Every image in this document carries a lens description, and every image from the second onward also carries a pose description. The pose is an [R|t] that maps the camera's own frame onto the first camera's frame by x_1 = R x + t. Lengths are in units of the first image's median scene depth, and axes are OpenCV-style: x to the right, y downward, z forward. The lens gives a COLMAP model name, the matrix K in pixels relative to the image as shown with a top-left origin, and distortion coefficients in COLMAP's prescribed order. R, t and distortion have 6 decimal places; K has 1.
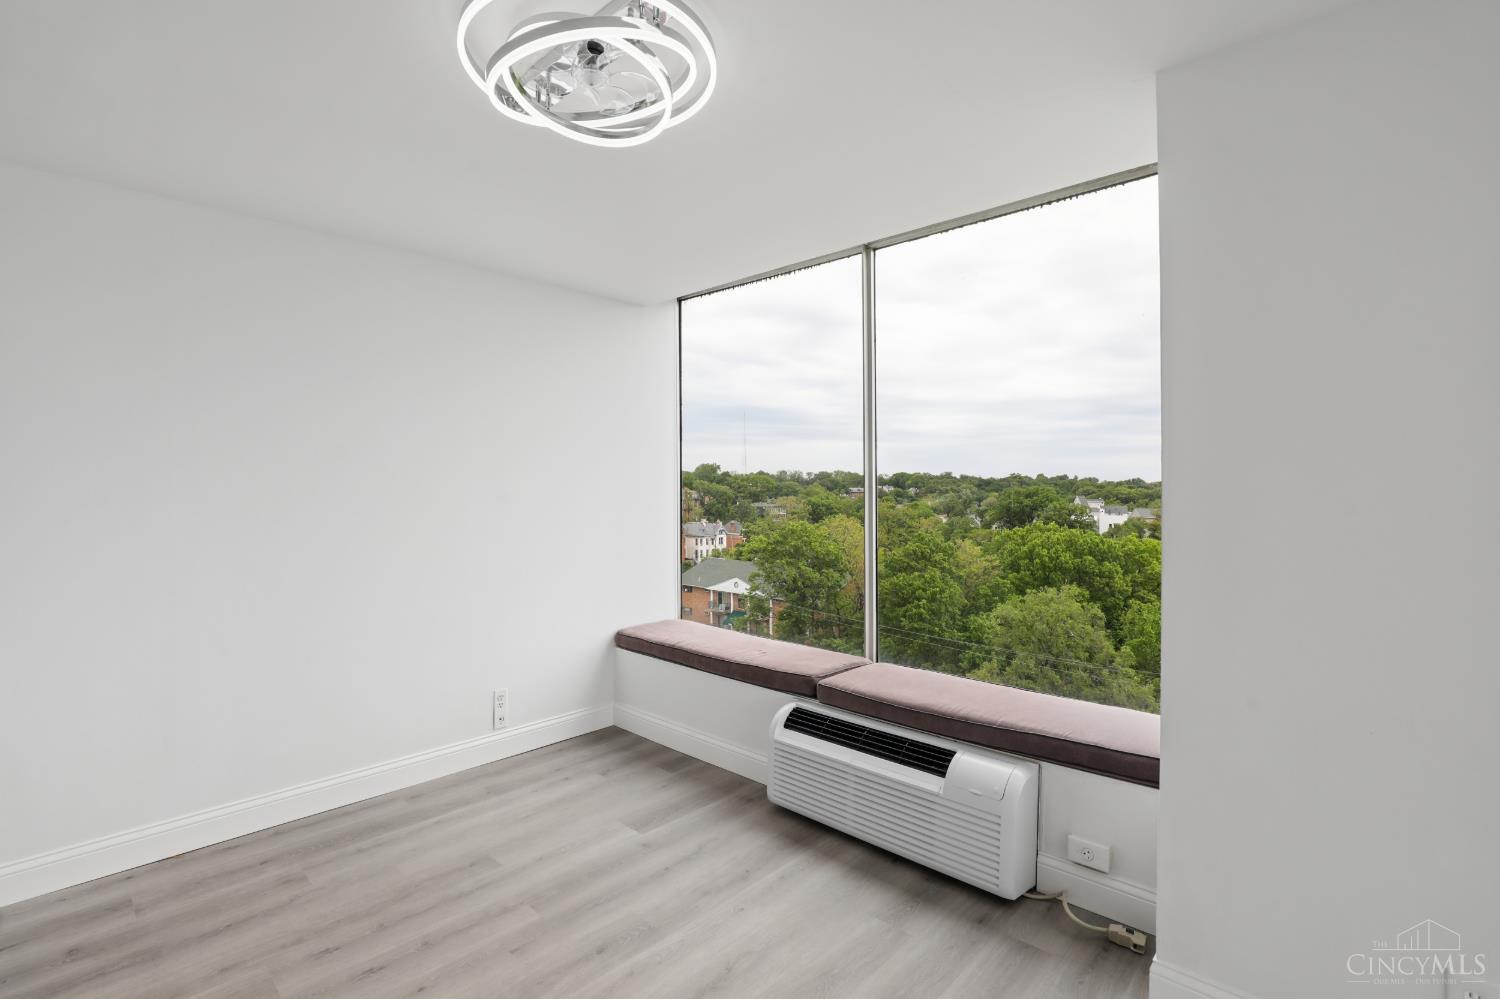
lens RADIAL K [[703.2, 0, 754.1], [0, 703.2, 495.7], [0, 0, 1]] dist [-0.028754, 0.001022]
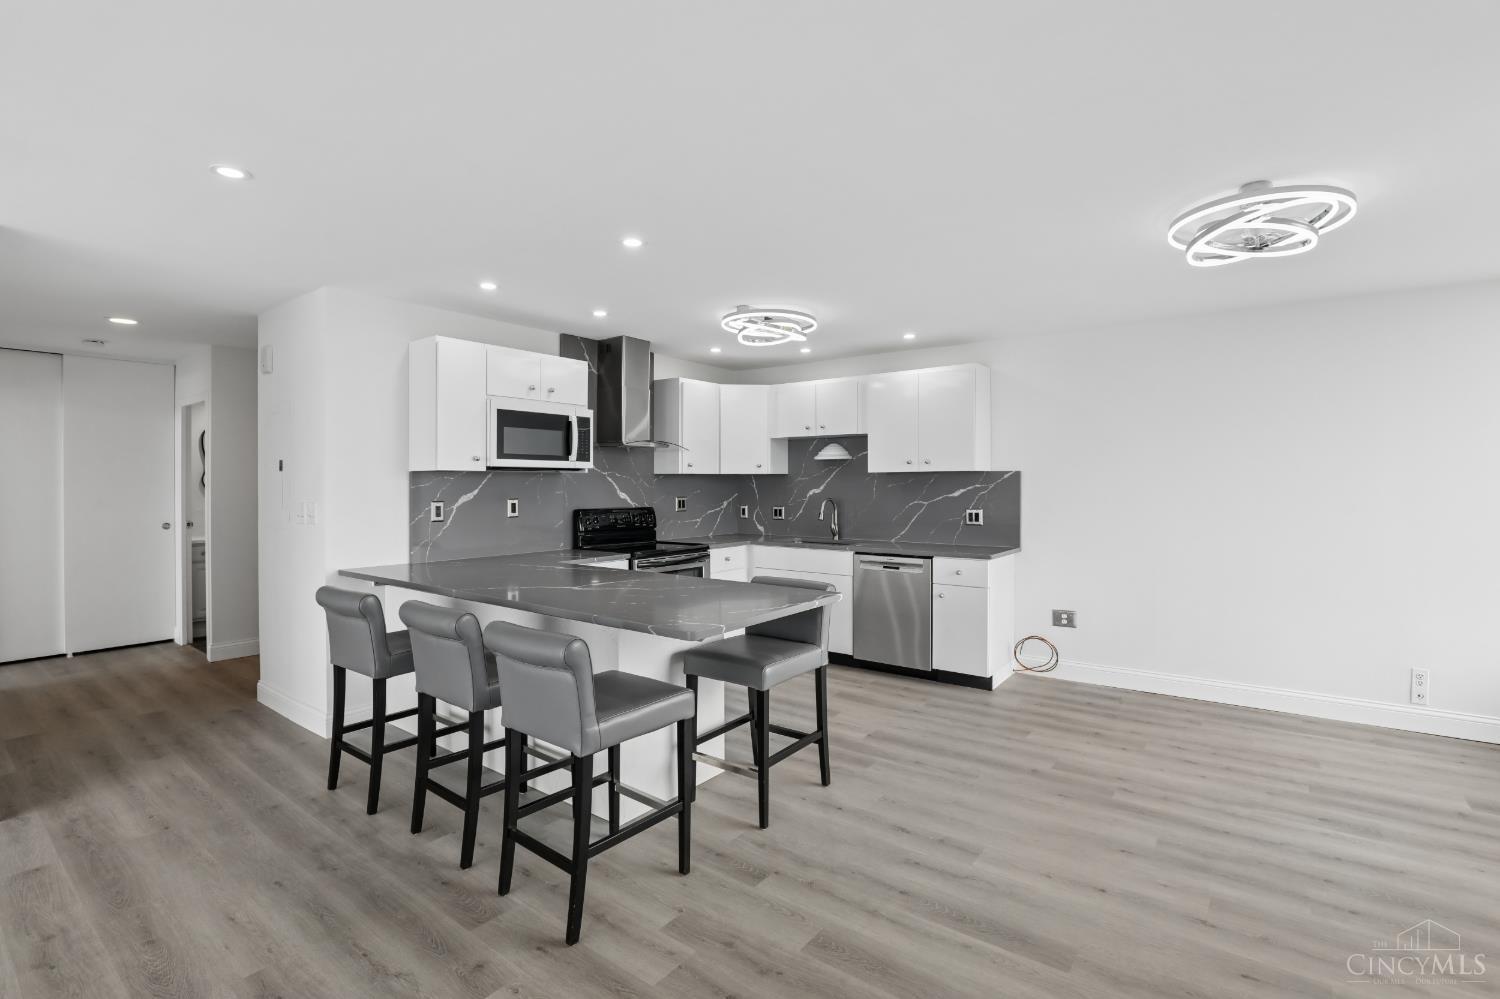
lens RADIAL K [[703.2, 0, 754.1], [0, 703.2, 495.7], [0, 0, 1]] dist [-0.028754, 0.001022]
pose [[0.107786, 0.006179, -0.994155, 0.747645], [-0.006324, 0.999965, 0.005530, 0.001427], [0.994154, 0.005691, 0.107821, -0.214542]]
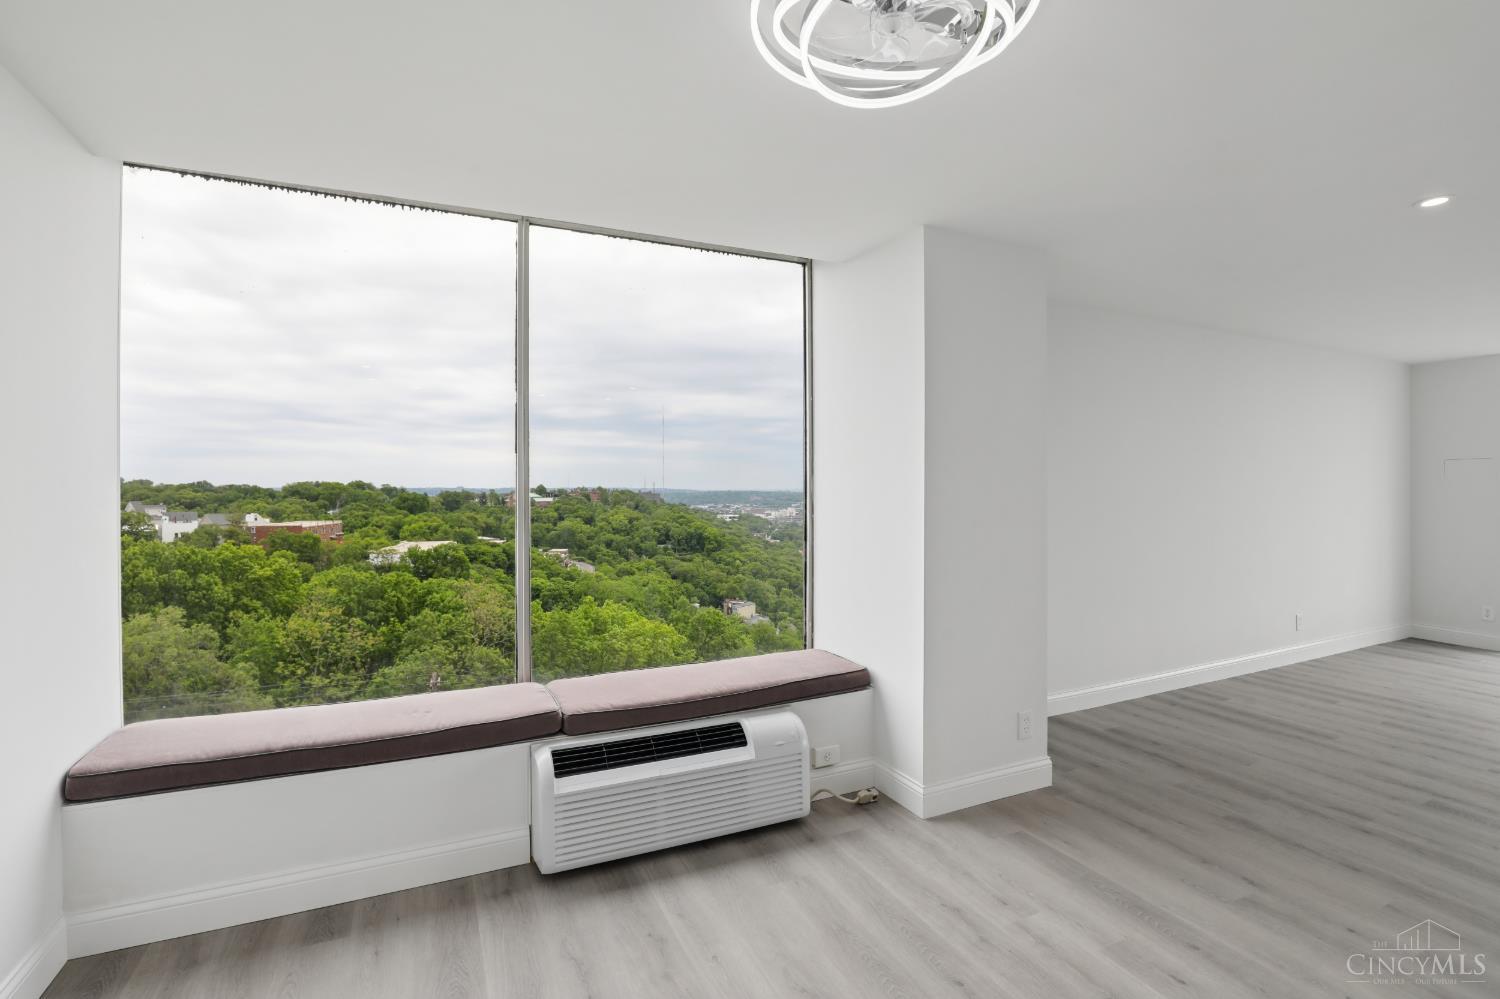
lens RADIAL K [[675.4, 0, 723.9], [0, 675.4, 493.0], [0, 0, 1]] dist [0.000380, -0.008578]
pose [[0.388974, -0.006758, 0.921224, -0.619929], [0.015353, 0.999882, 0.000853, -0.012878], [-0.921121, 0.013812, 0.389032, 0.478440]]
